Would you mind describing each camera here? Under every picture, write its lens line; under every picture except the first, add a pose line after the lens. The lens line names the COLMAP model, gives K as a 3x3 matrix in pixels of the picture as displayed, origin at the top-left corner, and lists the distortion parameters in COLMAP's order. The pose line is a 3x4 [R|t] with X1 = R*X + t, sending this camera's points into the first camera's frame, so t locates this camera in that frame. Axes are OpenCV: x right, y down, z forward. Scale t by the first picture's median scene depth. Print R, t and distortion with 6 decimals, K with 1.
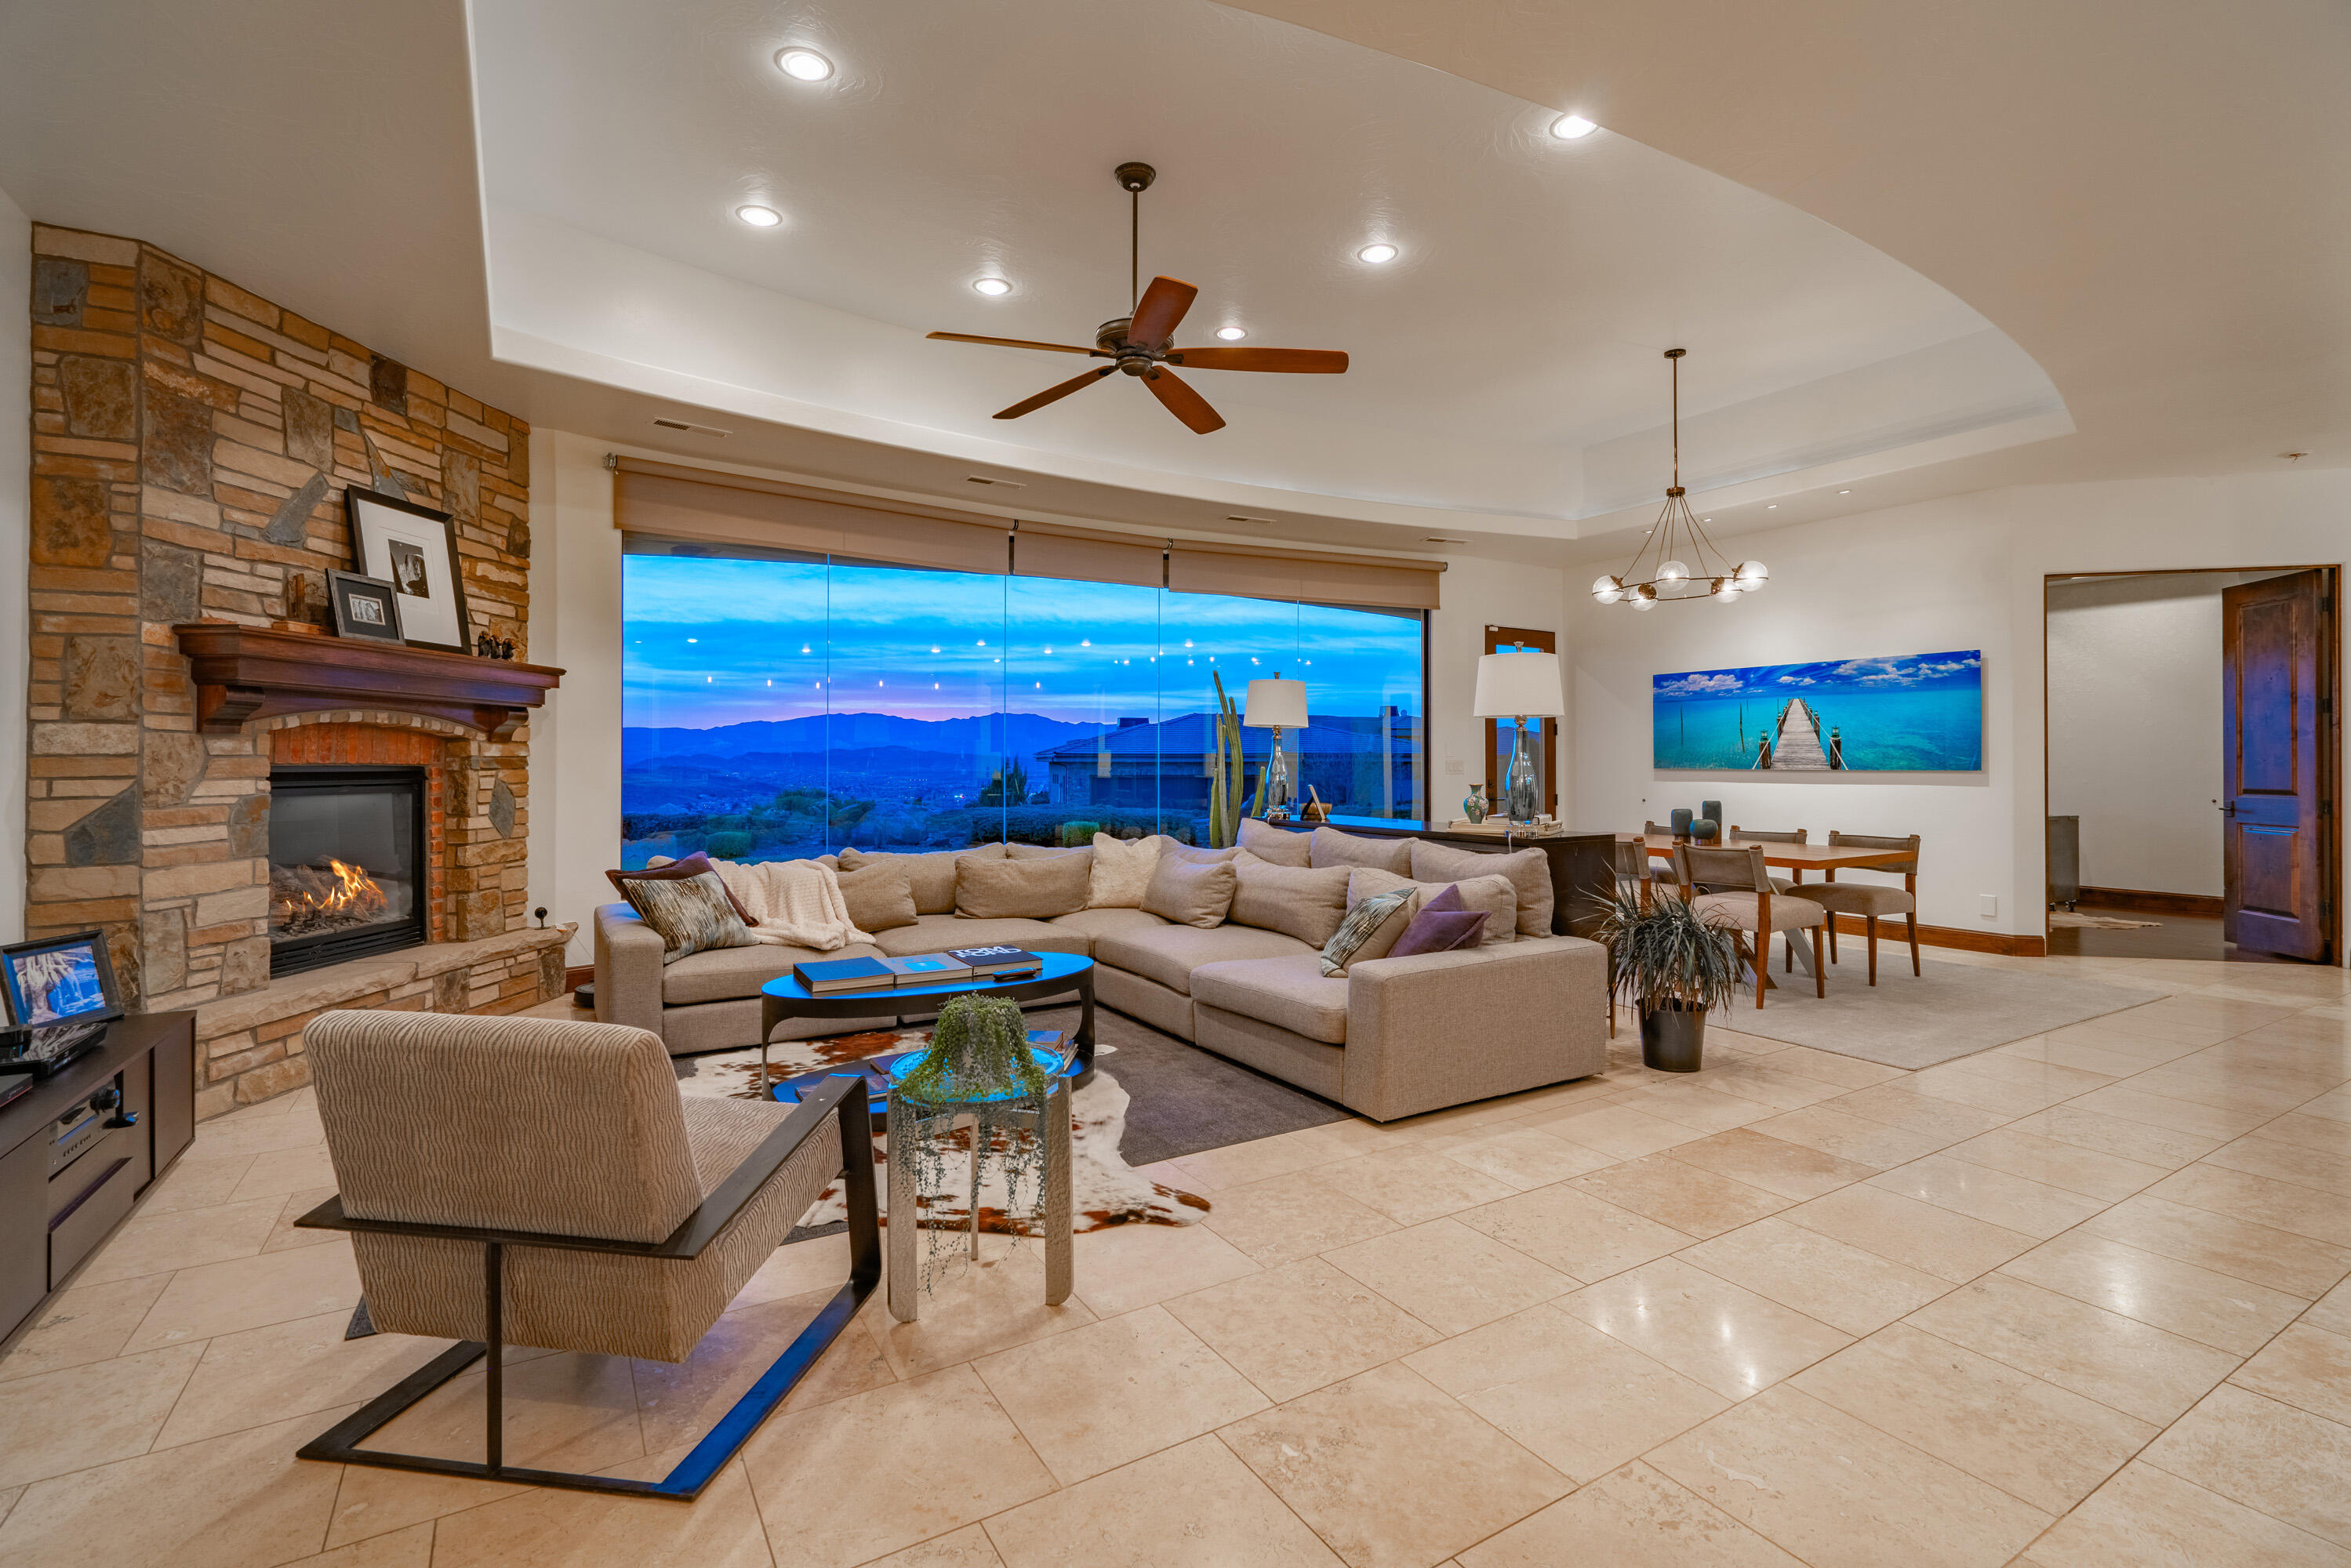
lens RADIAL K [[1069.9, 0, 1171.9], [0, 1069.9, 756.2], [0, 0, 1]] dist [-0.002004, 0.000368]
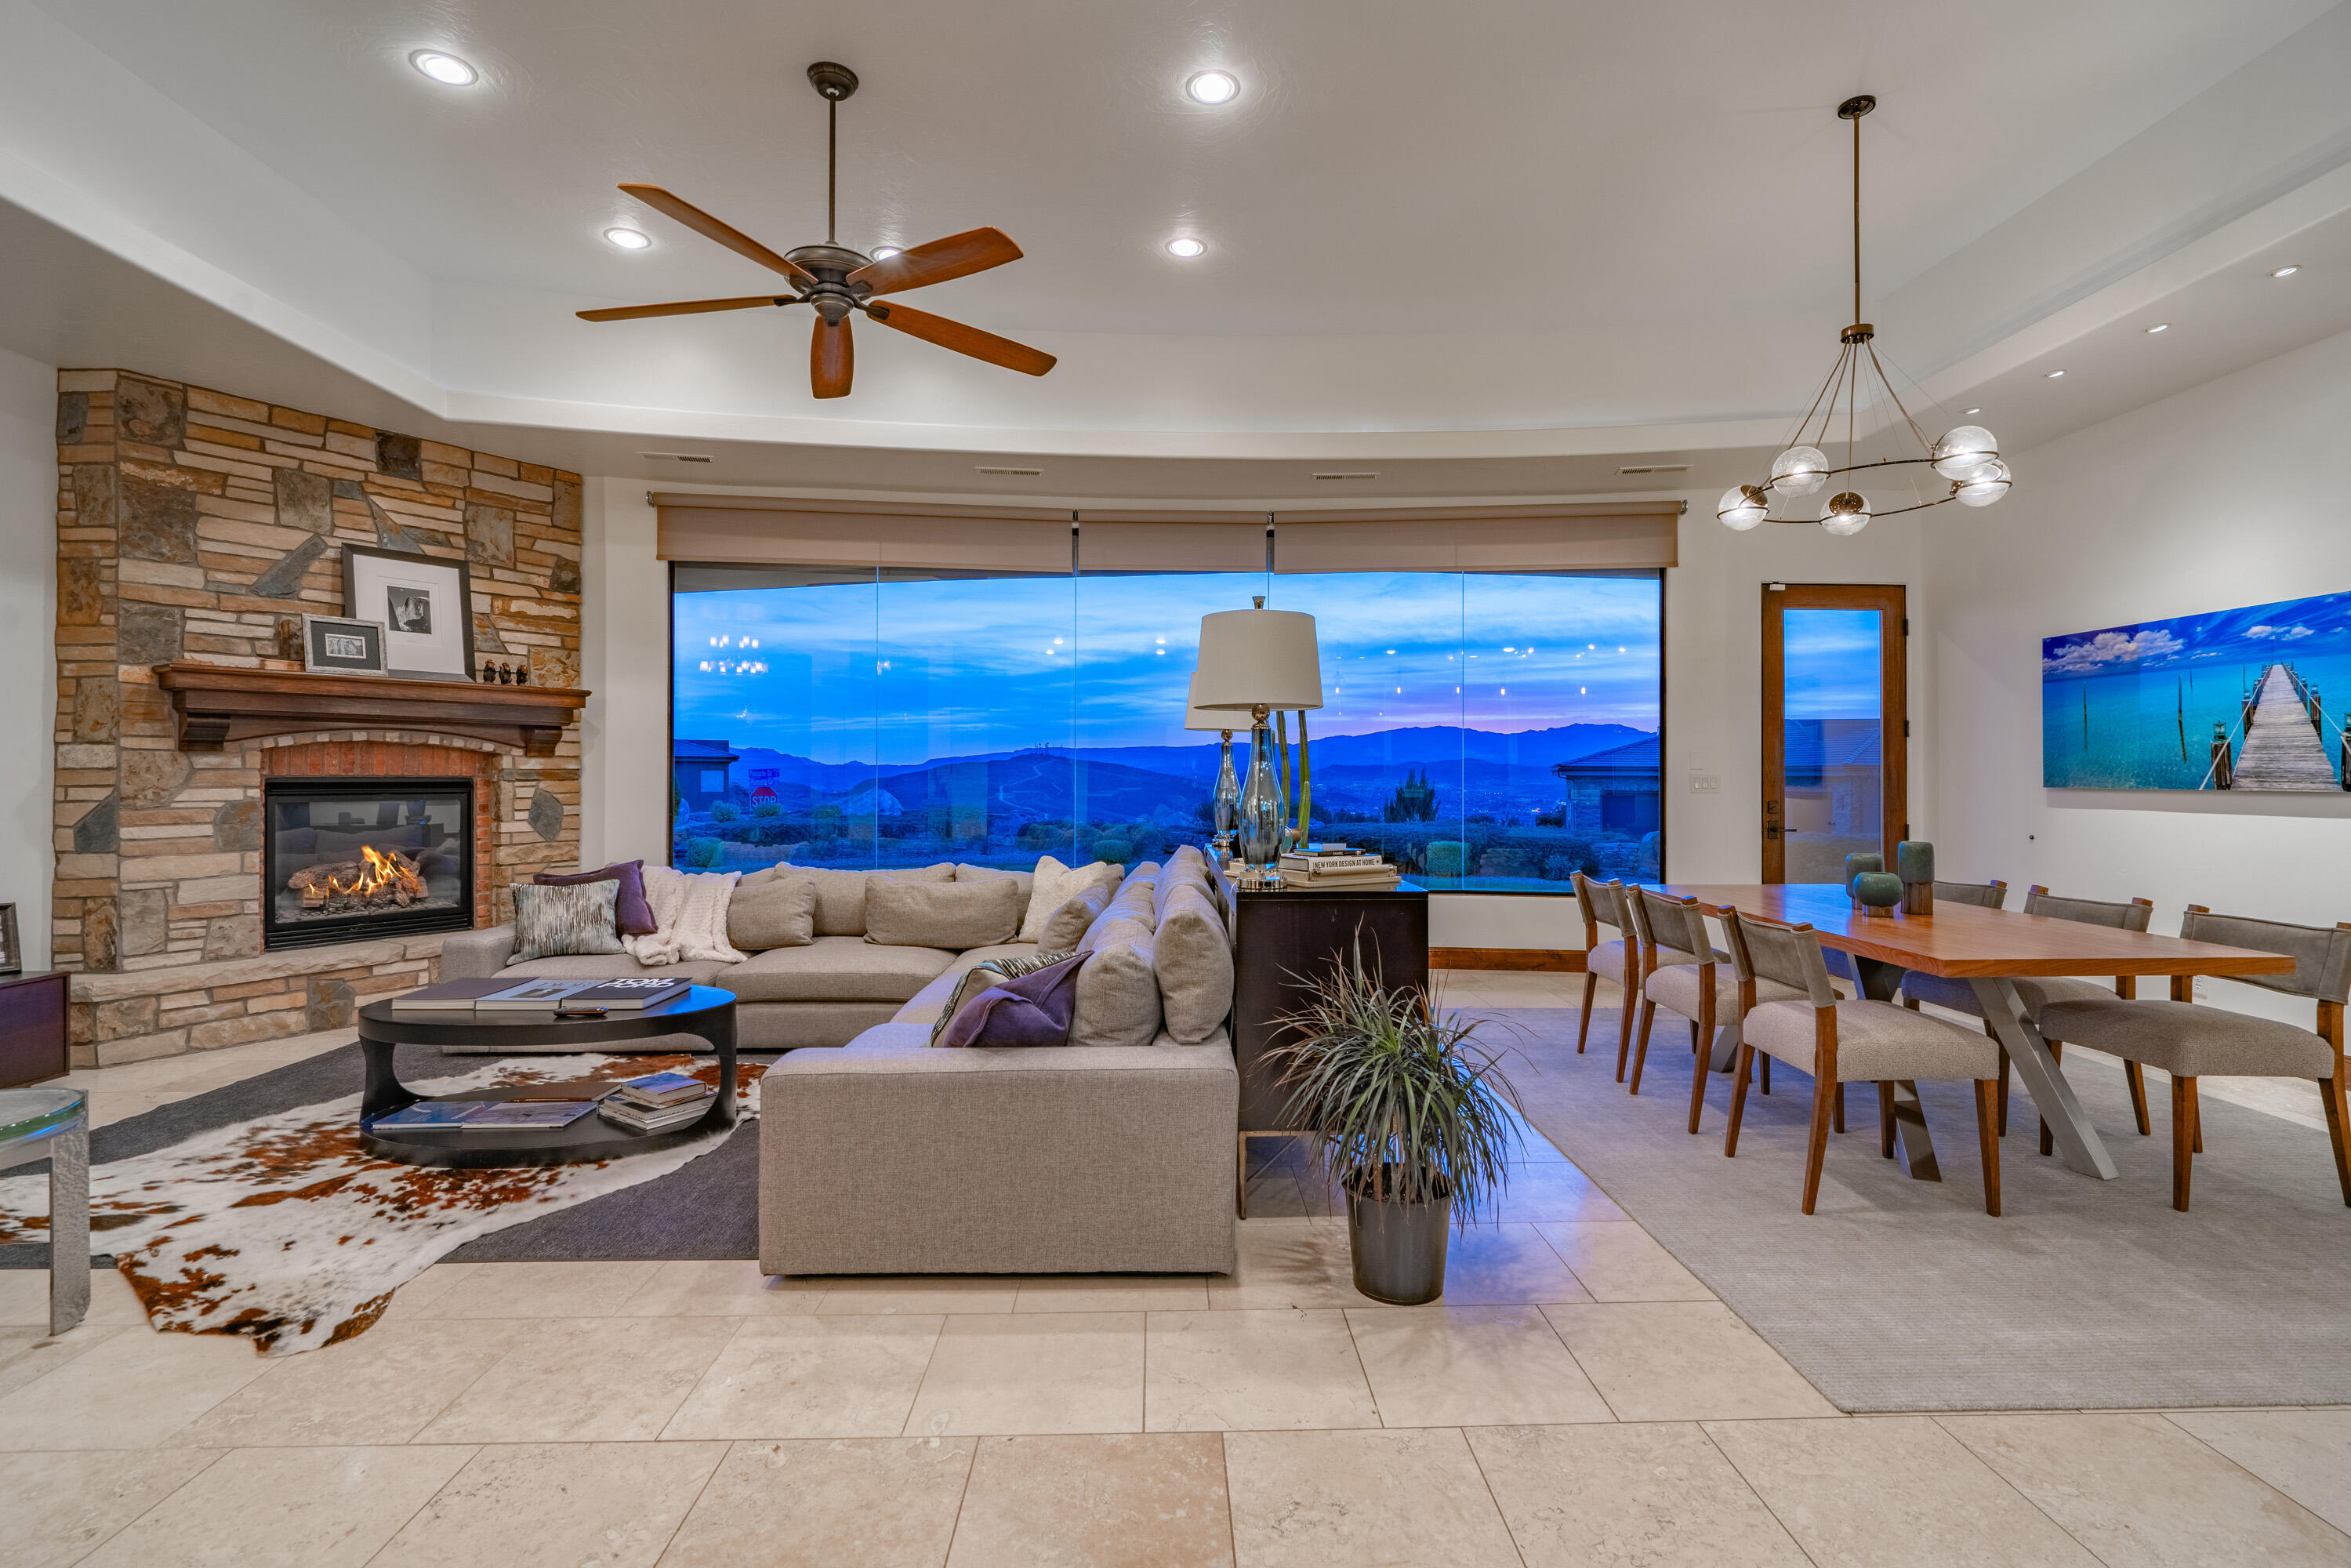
lens RADIAL K [[1075.2, 0, 1187.0], [0, 1075.2, 768.6], [0, 0, 1]] dist [-0.000238, 0.000580]
pose [[0.871847, -0.000806, -0.489778, 0.670063], [0.000997, 0.999999, 0.000128, 0.000120], [0.489777, -0.000600, 0.871847, 0.423829]]
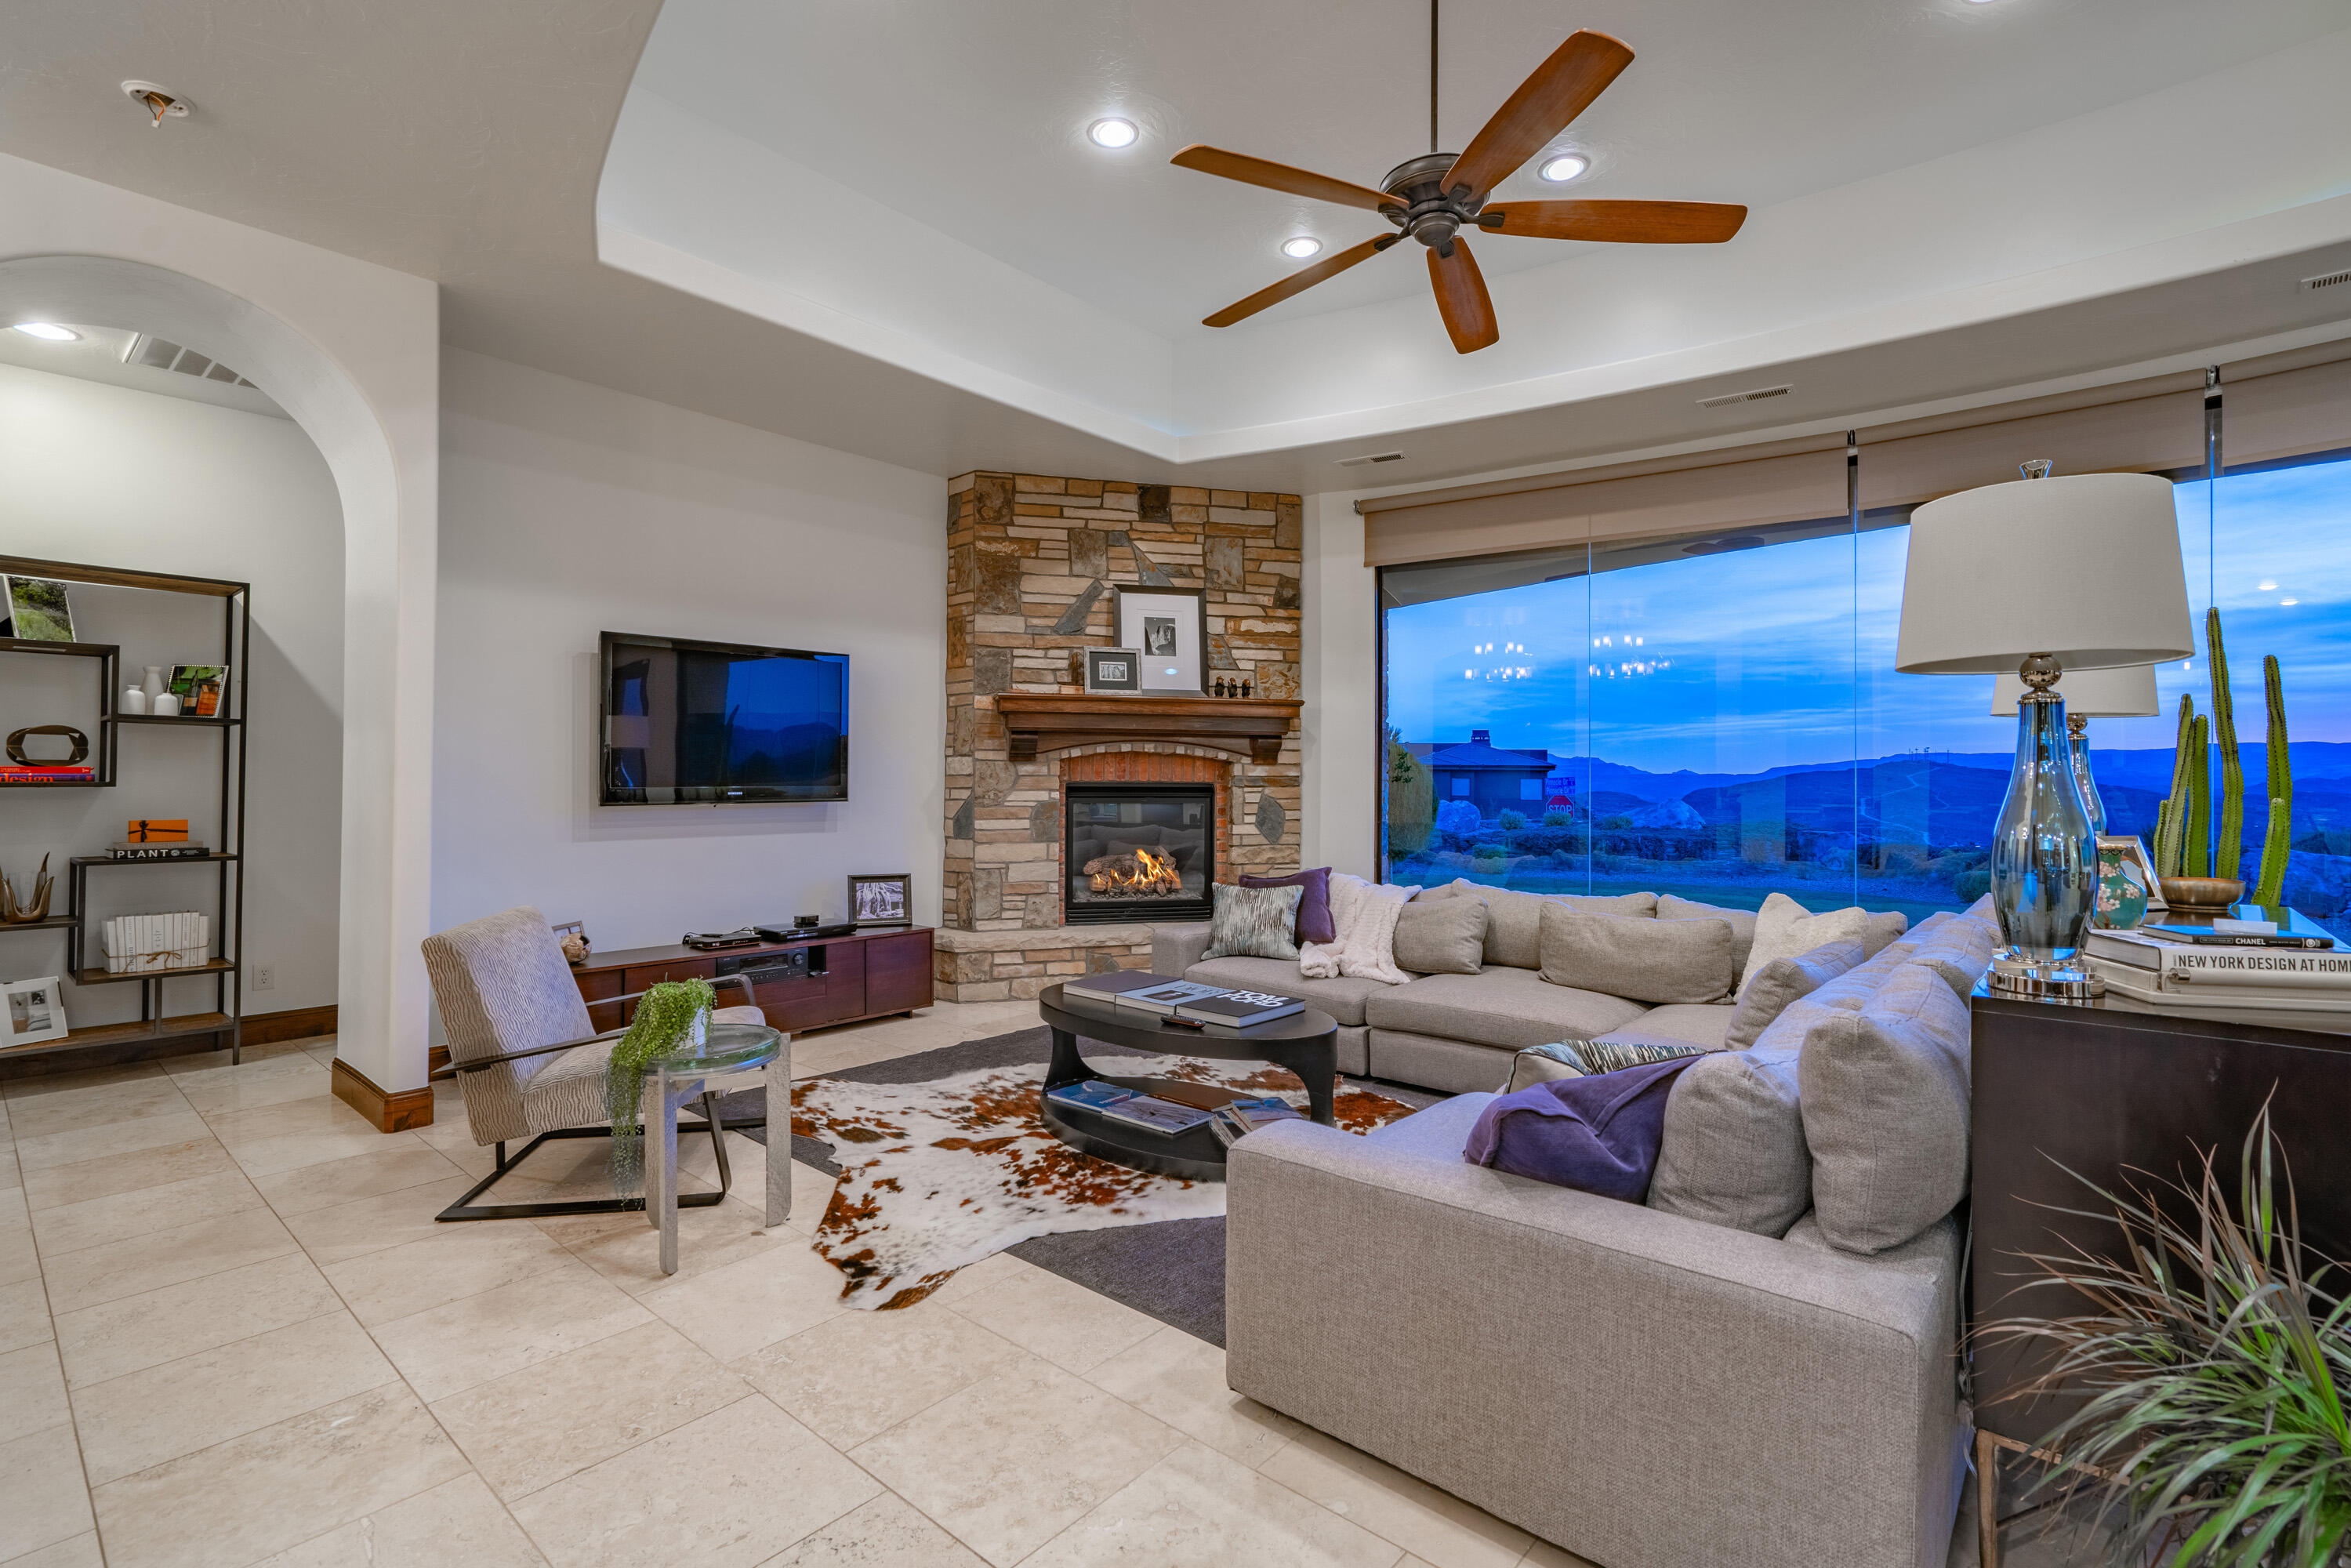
lens RADIAL K [[1079.1, 0, 1183.7], [0, 1079.1, 764.0], [0, 0, 1]] dist [-0.003333, 0.000343]
pose [[0.317440, -0.011506, -0.948209, 0.635654], [-0.000420, 0.999925, -0.012274, 0.002027], [0.948278, 0.004294, 0.317411, 0.654532]]
